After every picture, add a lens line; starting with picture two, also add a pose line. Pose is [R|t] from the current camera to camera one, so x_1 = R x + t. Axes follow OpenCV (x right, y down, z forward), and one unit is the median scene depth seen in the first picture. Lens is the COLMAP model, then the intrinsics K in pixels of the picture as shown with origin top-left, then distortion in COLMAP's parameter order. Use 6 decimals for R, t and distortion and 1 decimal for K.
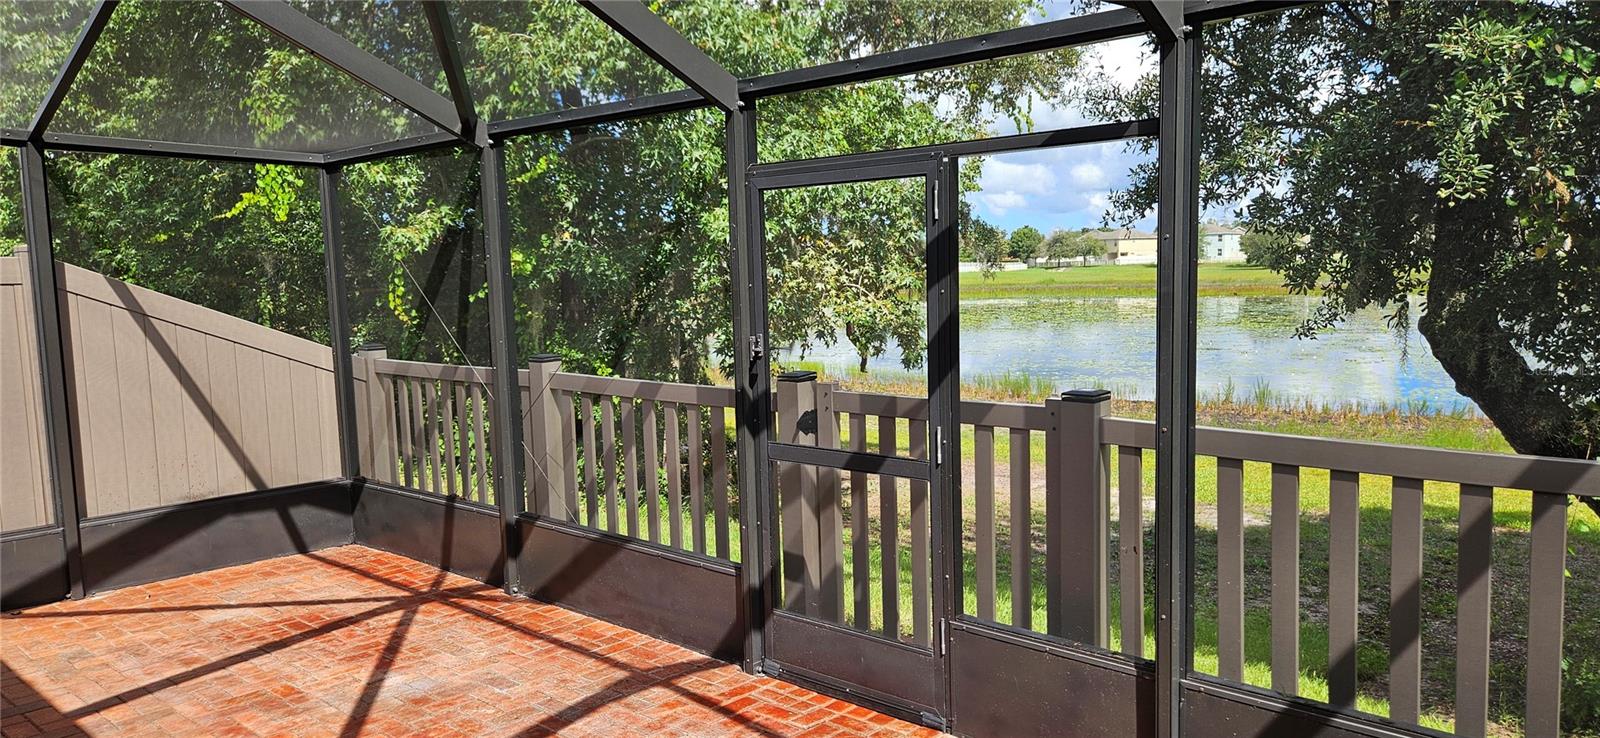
lens RADIAL K [[1104.5, 0, 798.7], [0, 1104.5, 373.4], [0, 0, 1]] dist [0.040396, -0.011093]
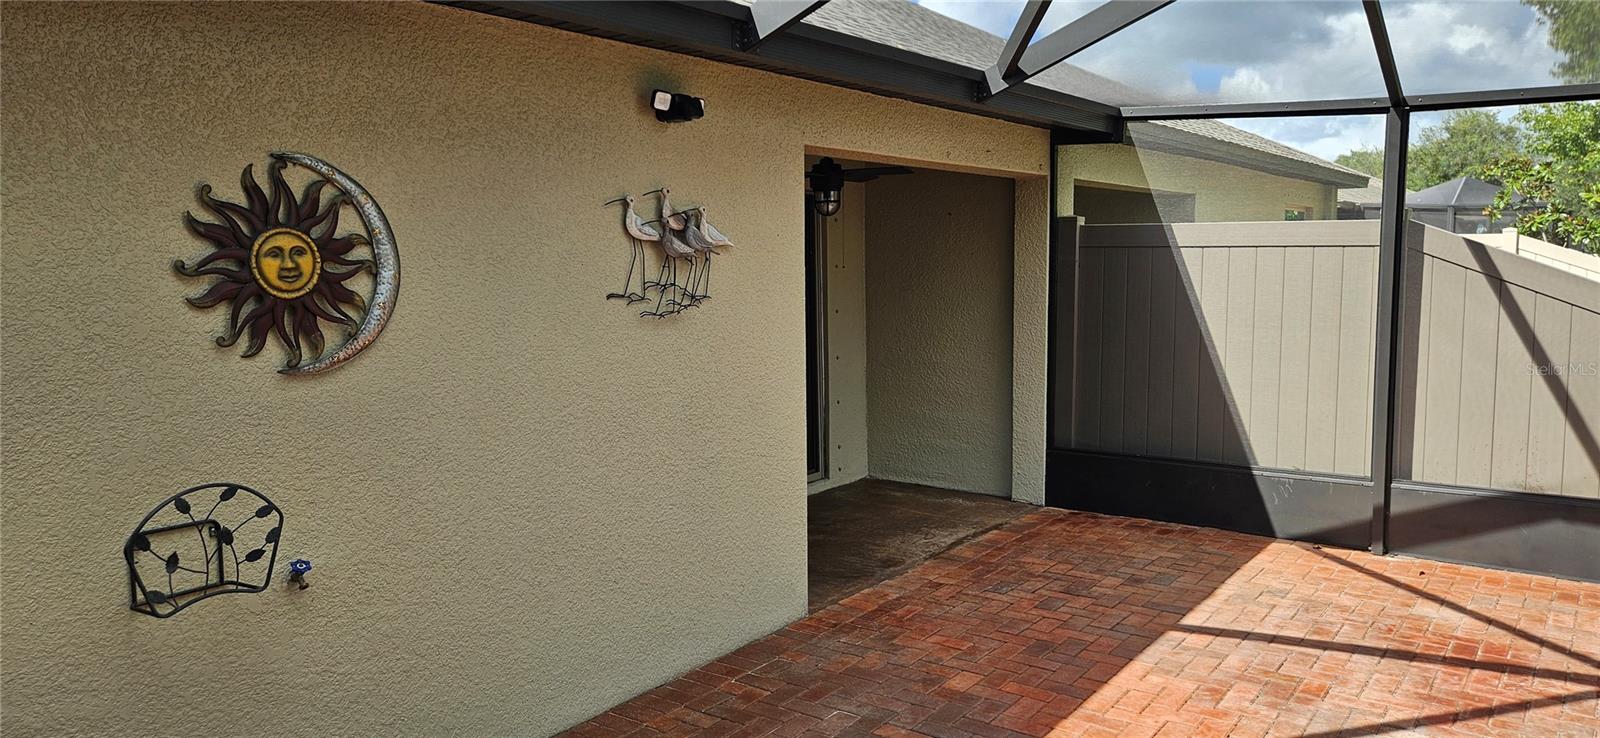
lens RADIAL K [[1104.5, 0, 797.0], [0, 1104.5, 369.2], [0, 0, 1]] dist [0.040396, -0.011093]
pose [[0.132285, 0.125330, -0.983256, 0.308255], [-0.095405, 0.988978, 0.113224, -0.035705], [0.986610, 0.078830, 0.142784, 0.362735]]
